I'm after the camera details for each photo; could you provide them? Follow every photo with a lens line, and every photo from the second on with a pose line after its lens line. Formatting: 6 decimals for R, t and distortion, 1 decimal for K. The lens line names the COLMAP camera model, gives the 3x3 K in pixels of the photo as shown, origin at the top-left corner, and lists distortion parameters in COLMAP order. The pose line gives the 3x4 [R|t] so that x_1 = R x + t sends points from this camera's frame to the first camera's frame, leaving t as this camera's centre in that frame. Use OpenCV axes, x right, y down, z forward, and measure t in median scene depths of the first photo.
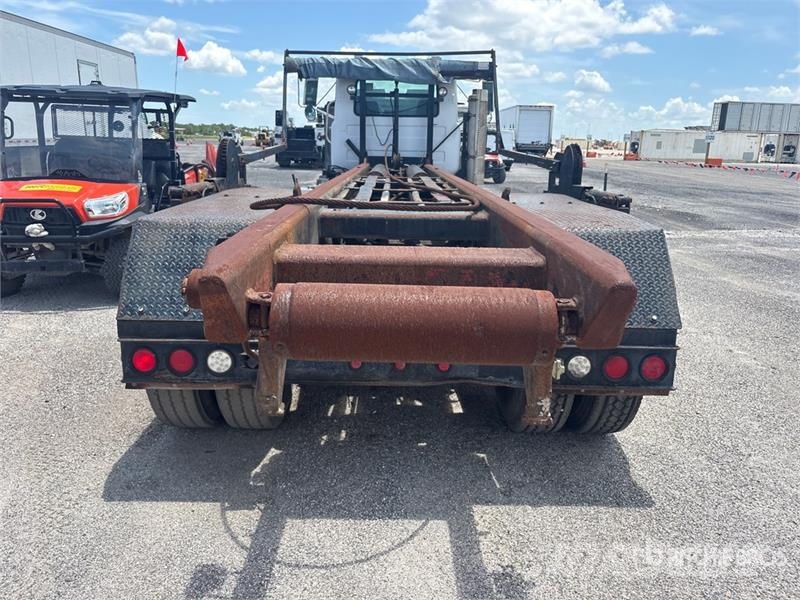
lens RADIAL K [[608.2, 0, 406.0], [0, 608.2, 284.0], [0, 0, 1]] dist [0.005637, 0.001772]
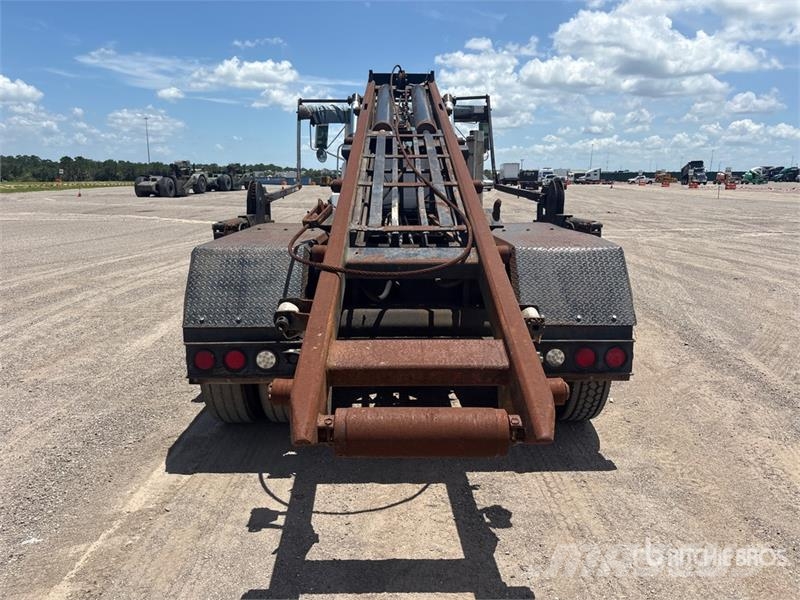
lens RADIAL K [[613.1, 0, 400.0], [0, 613.1, 300.0], [0, 0, 1]] dist [0.012132, 0.001601]
pose [[0.999726, -0.017372, -0.015718, -0.007668], [0.016822, 0.999264, -0.034461, 0.038981], [0.016306, 0.034187, 0.999282, -0.182160]]
